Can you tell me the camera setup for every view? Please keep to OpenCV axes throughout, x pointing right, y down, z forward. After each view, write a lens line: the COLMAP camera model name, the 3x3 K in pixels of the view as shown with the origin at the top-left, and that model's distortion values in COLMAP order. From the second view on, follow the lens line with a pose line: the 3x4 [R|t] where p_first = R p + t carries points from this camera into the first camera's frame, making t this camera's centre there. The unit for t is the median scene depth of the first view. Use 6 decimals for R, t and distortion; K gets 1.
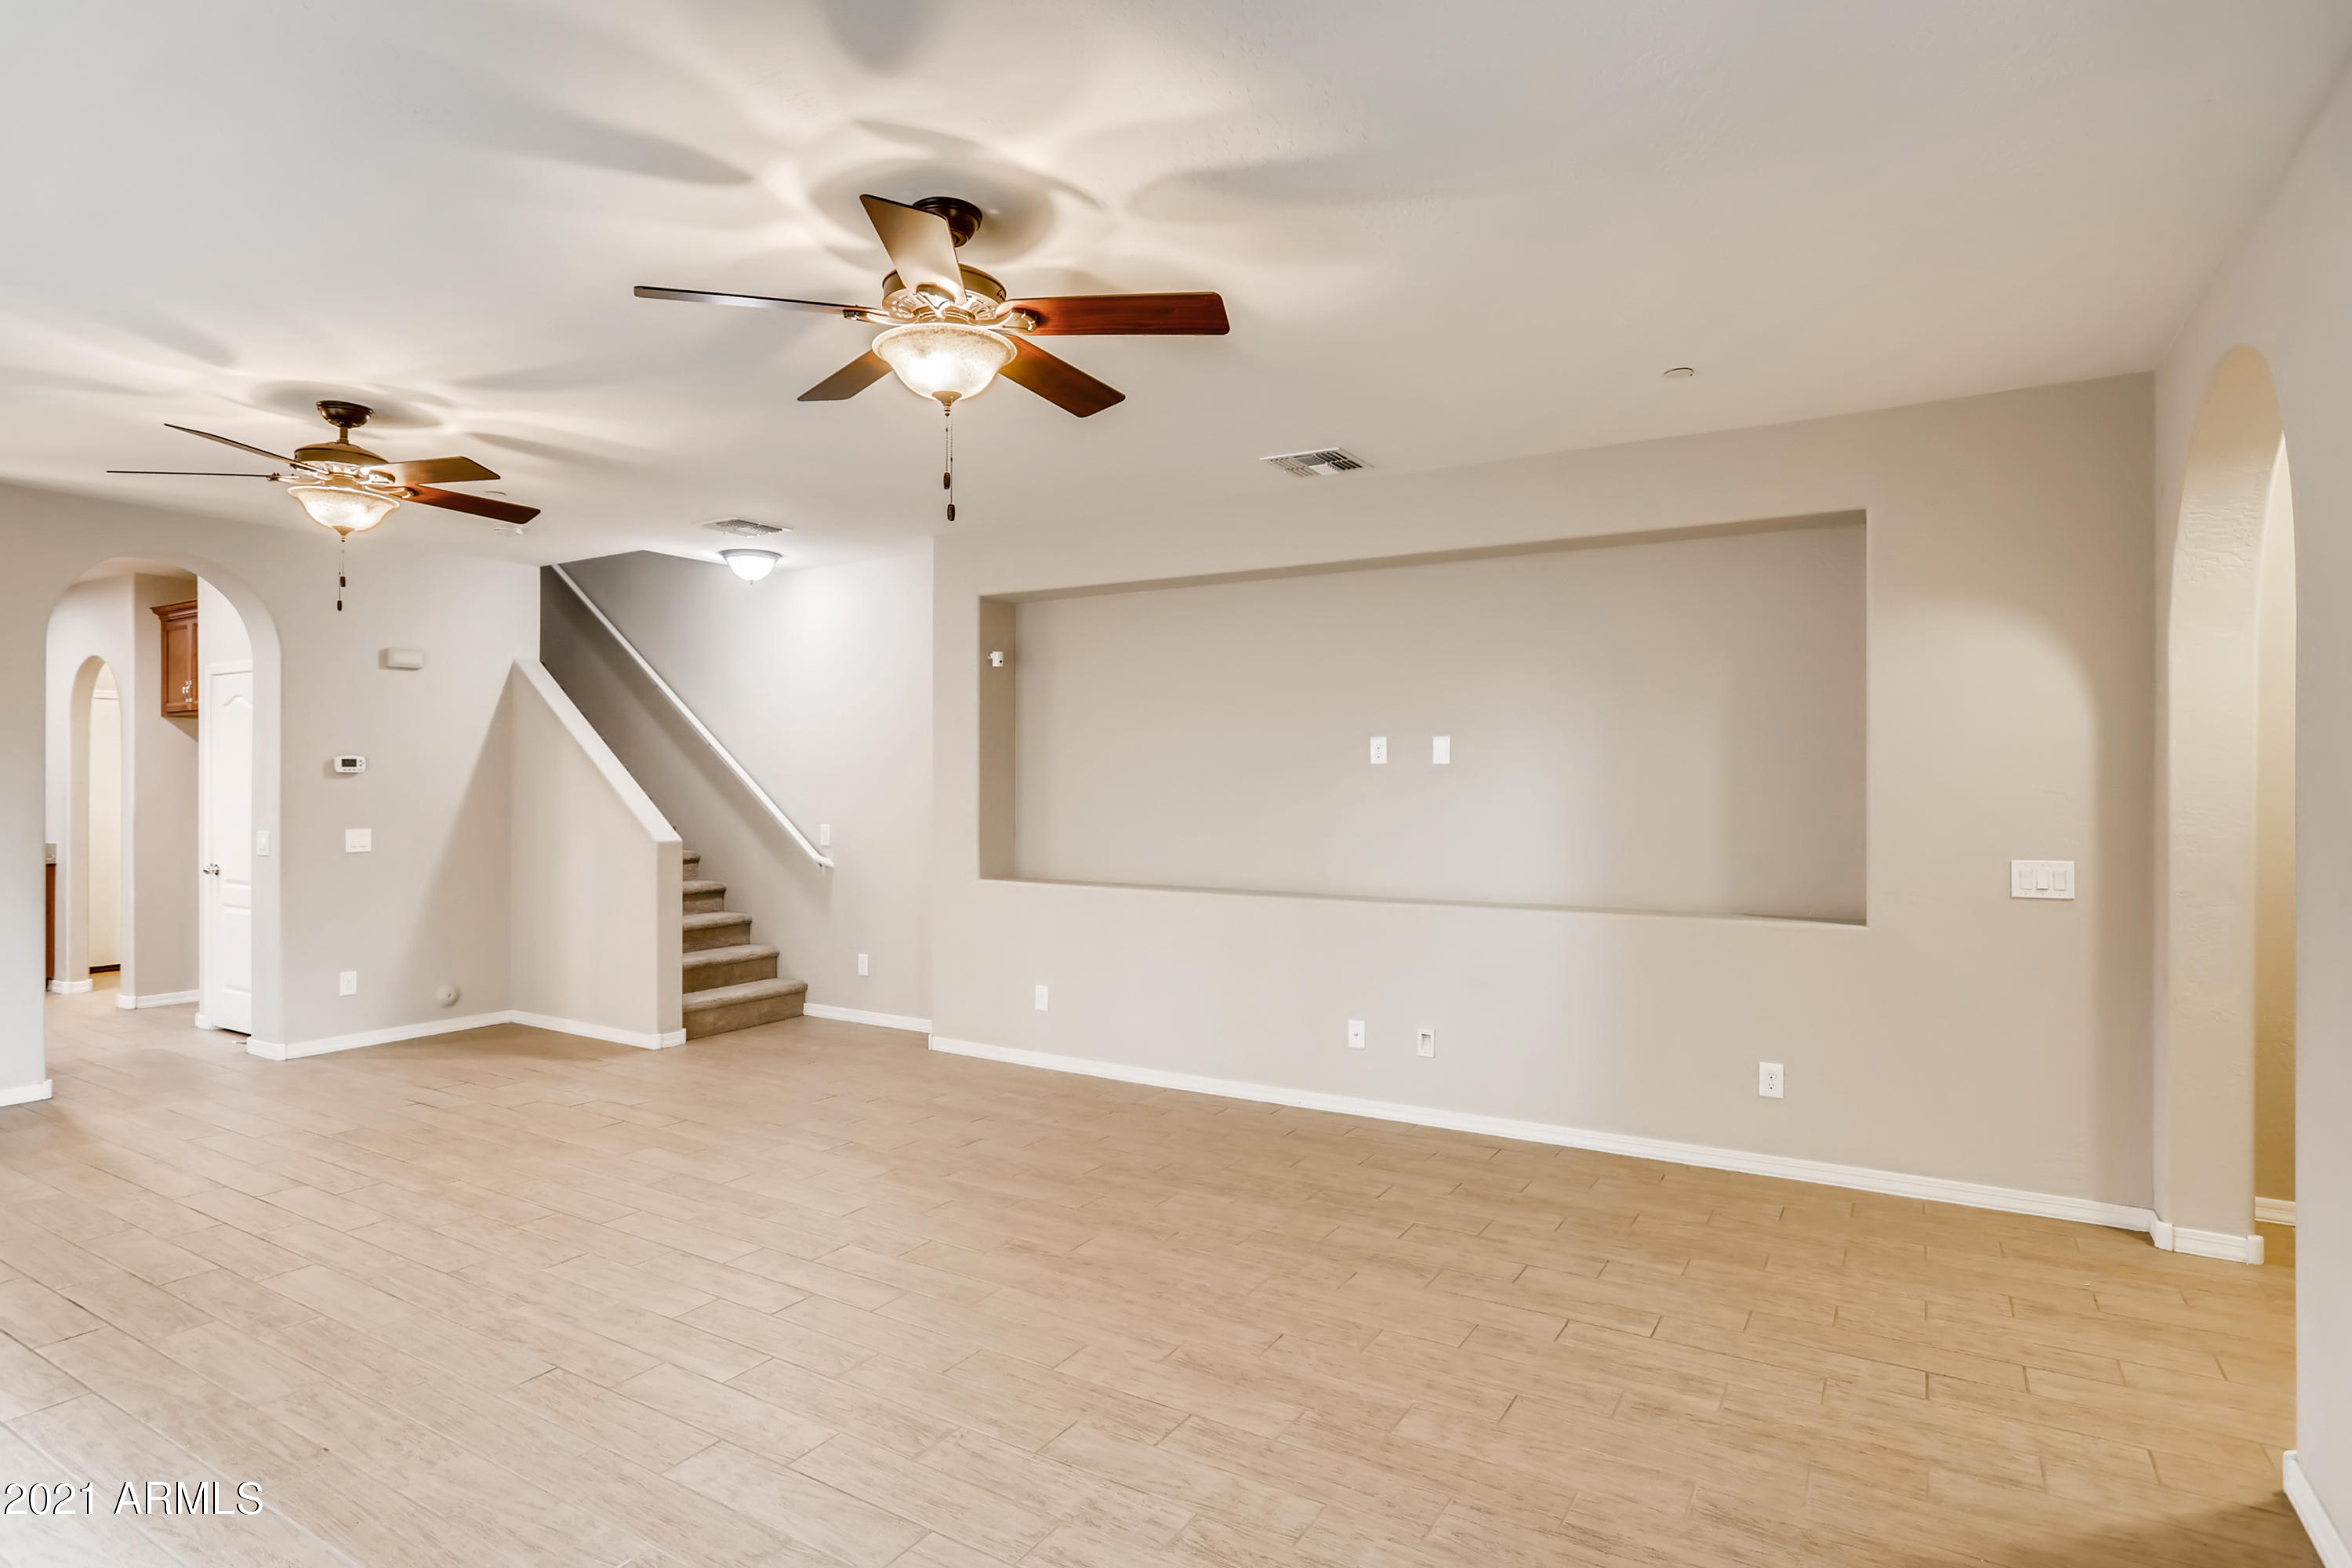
lens RADIAL K [[1248.9, 0, 1152.7], [0, 1248.9, 782.3], [0, 0, 1]] dist [0.001817, 0.000406]
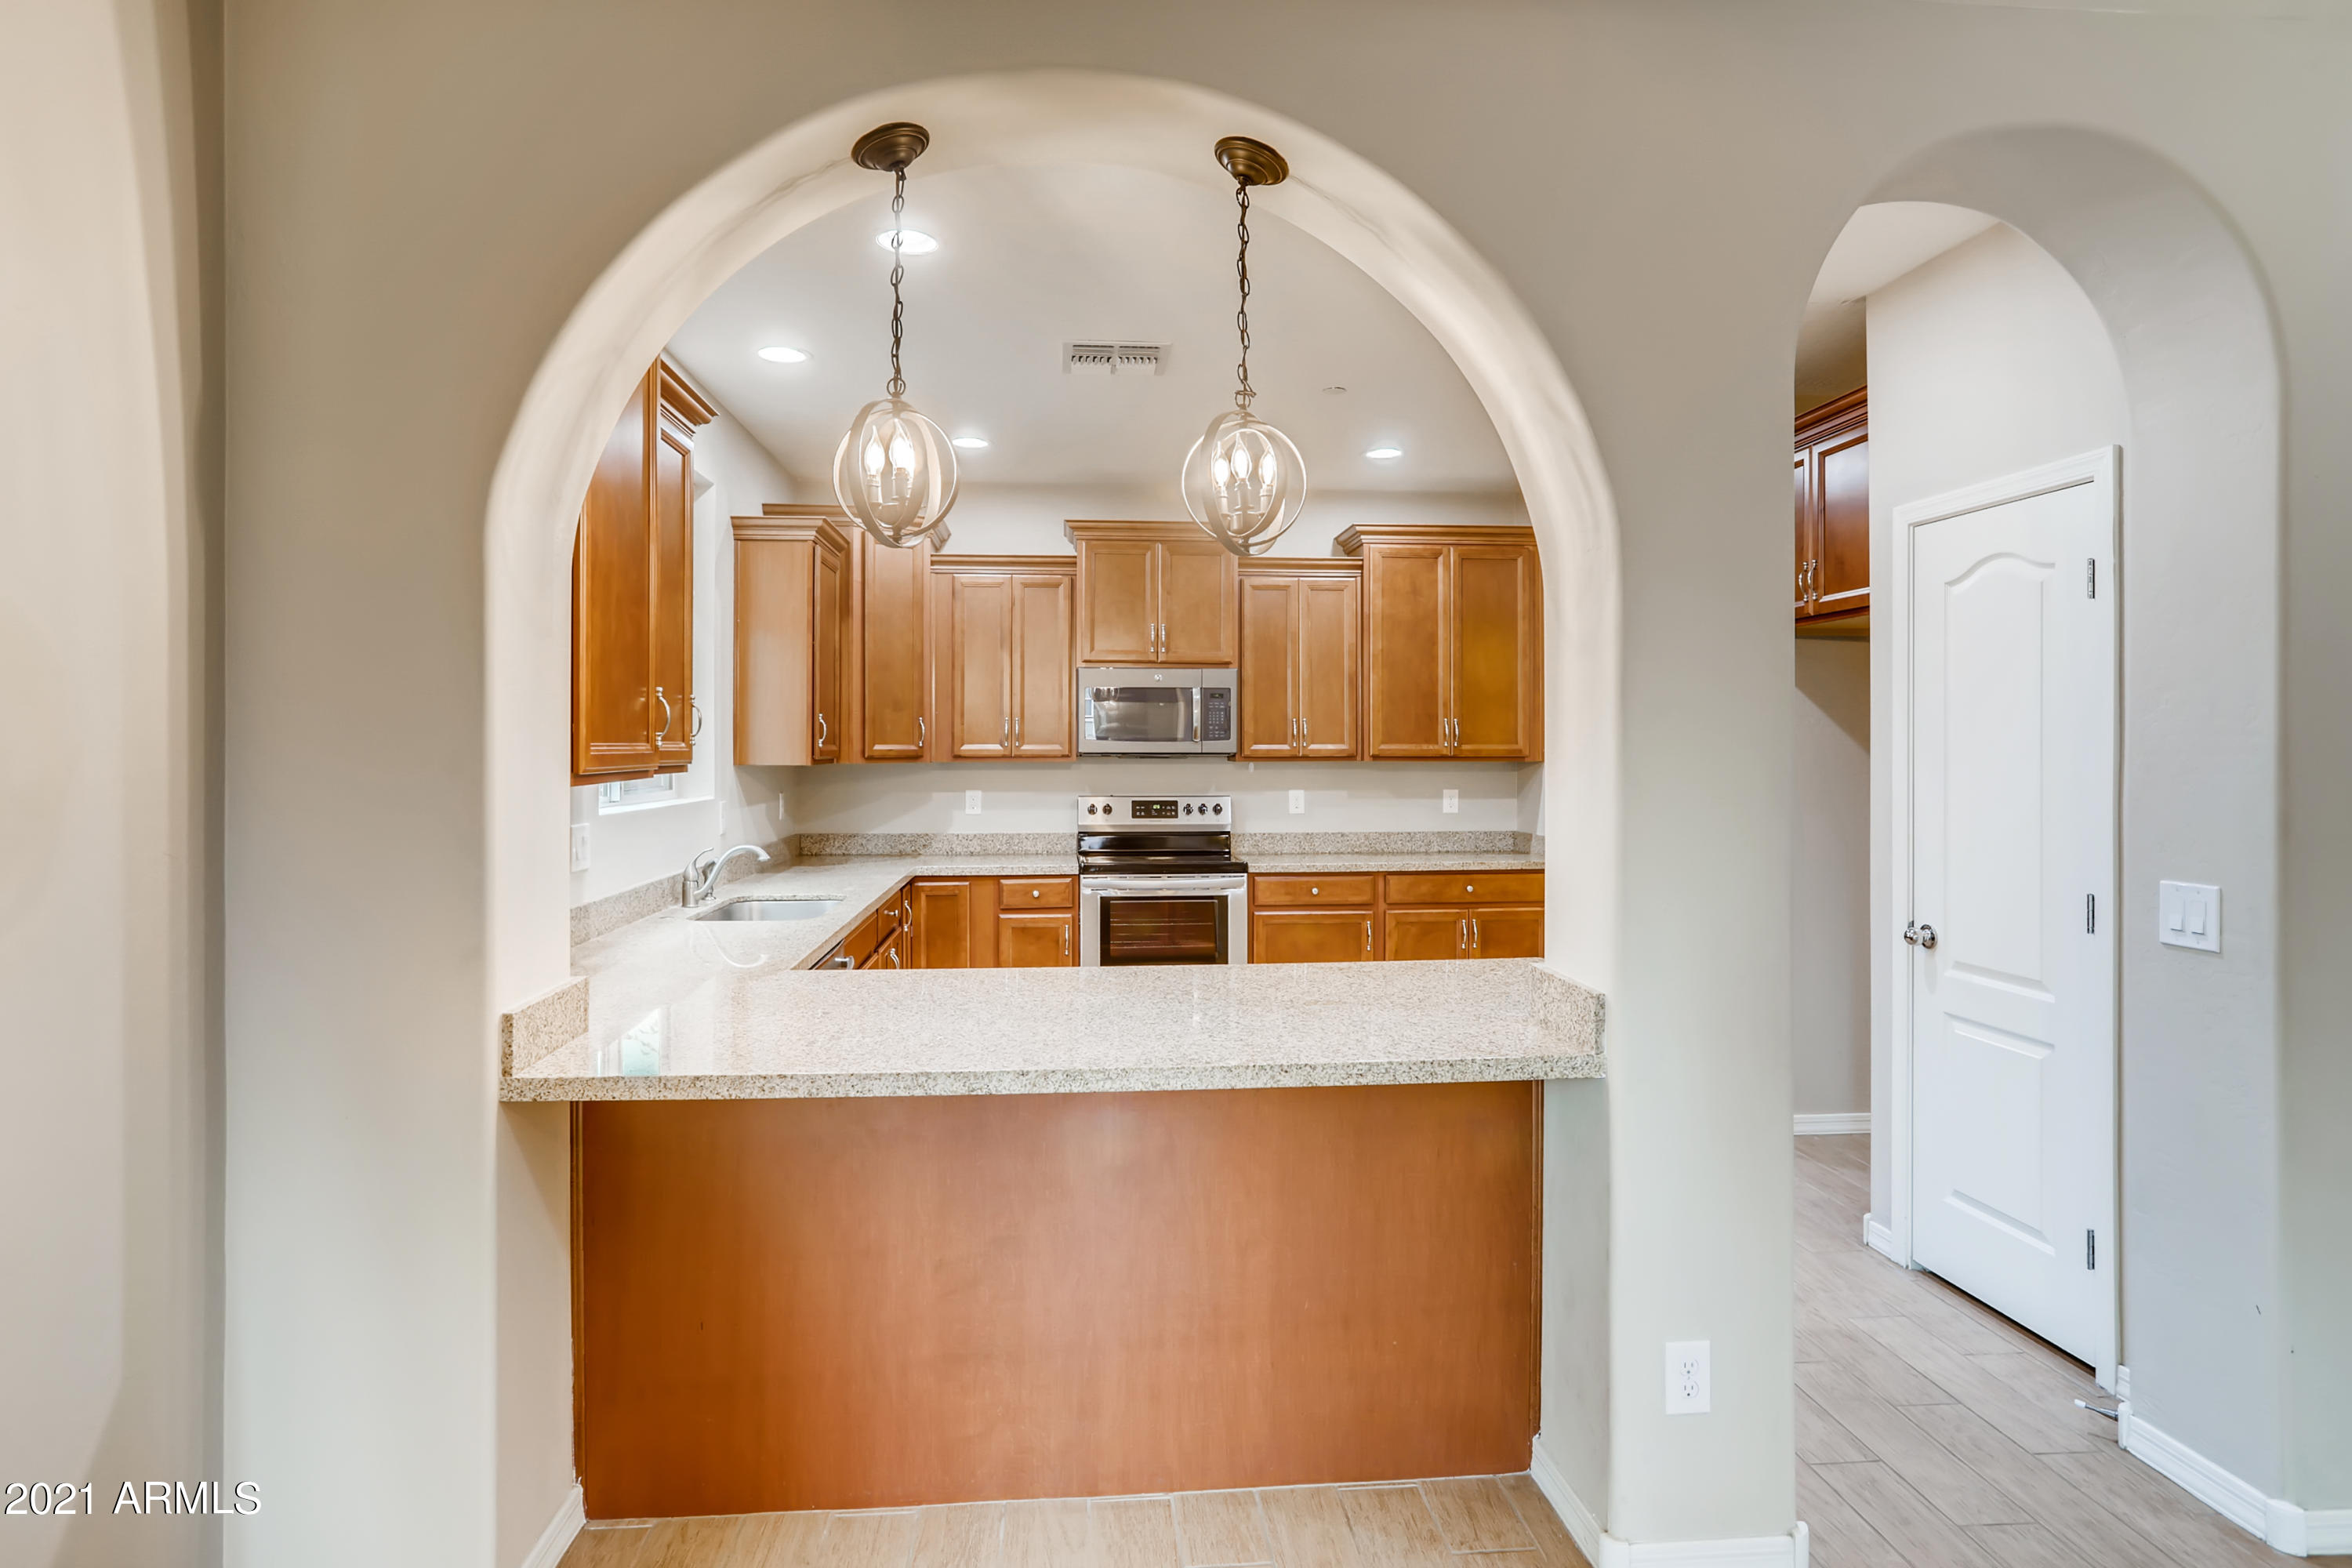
lens RADIAL K [[1282.2, 0, 1162.7], [0, 1282.2, 749.7], [0, 0, 1]] dist [-0.000536, -0.000068]
pose [[0.602591, 0.002808, -0.798045, -0.741729], [-0.004230, 0.999991, 0.000325, 0.001132], [0.798039, 0.003180, 0.602598, 0.660581]]
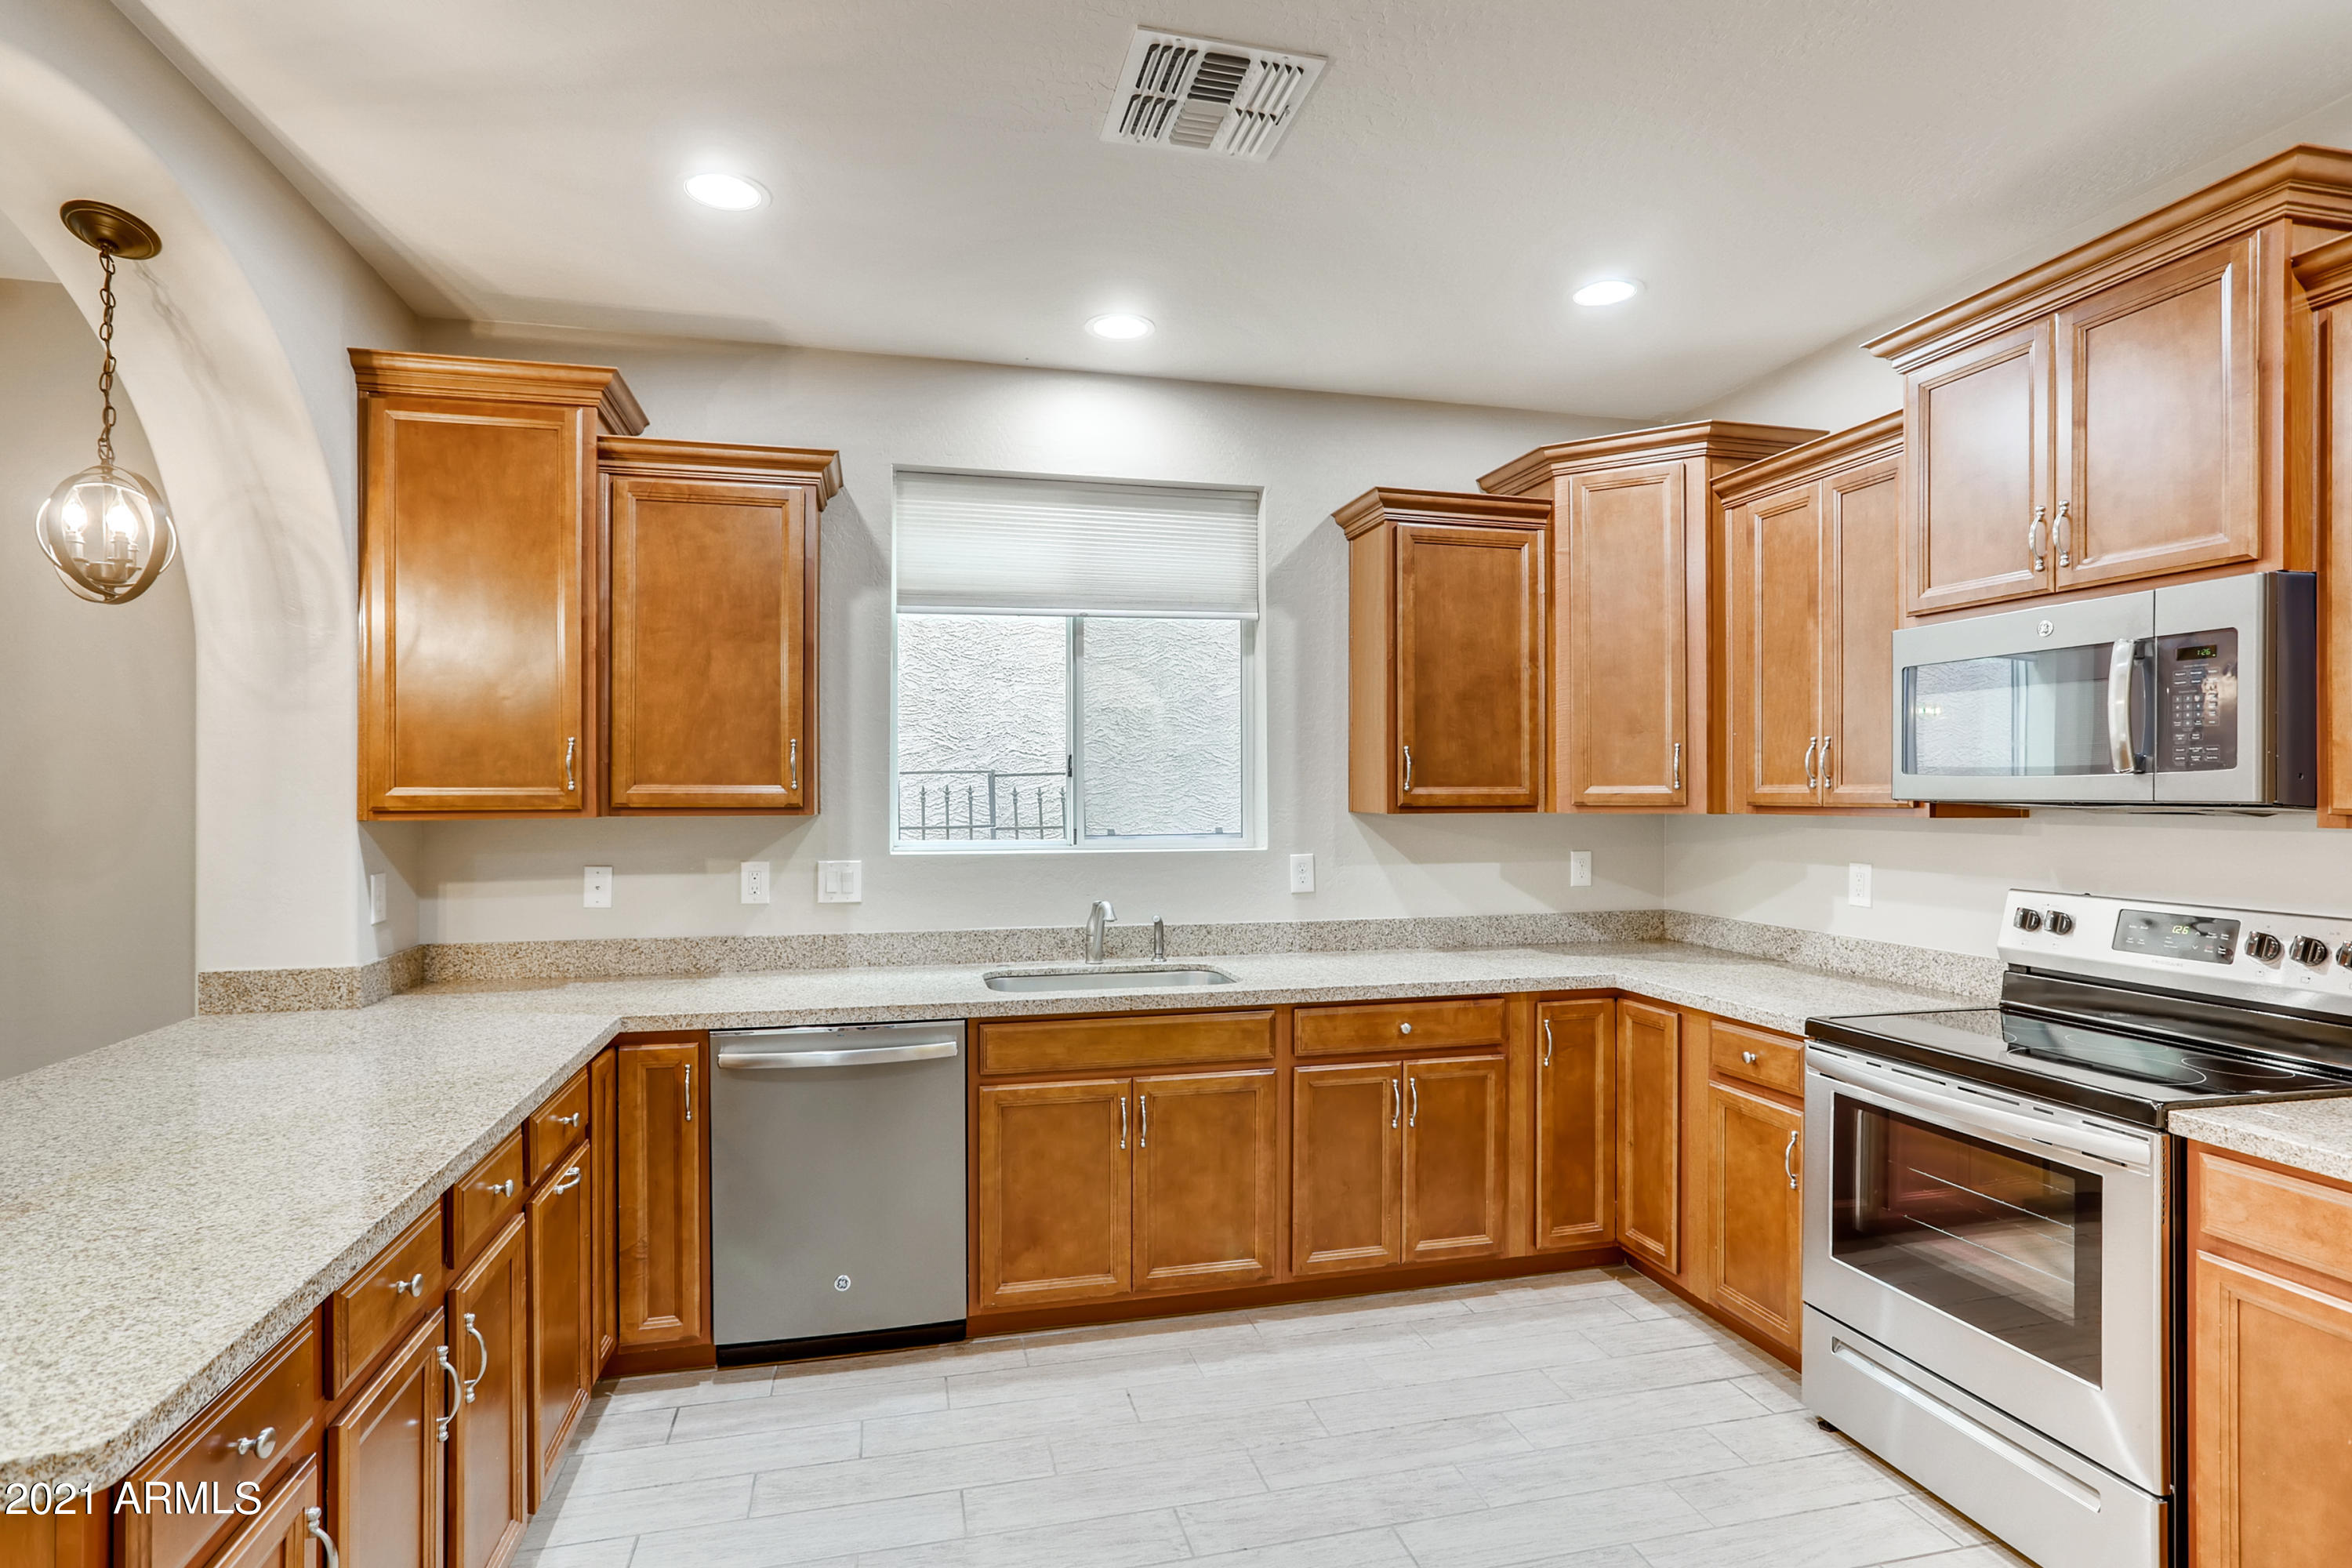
lens RADIAL K [[1167.8, 0, 1180.6], [0, 1167.8, 792.8], [0, 0, 1]] dist [-0.032406, 0.026414]
pose [[-0.689701, 0.001702, -0.724092, -1.107548], [-0.001588, 0.999991, 0.003863, -0.000172], [0.724092, 0.003814, -0.689693, 1.419132]]
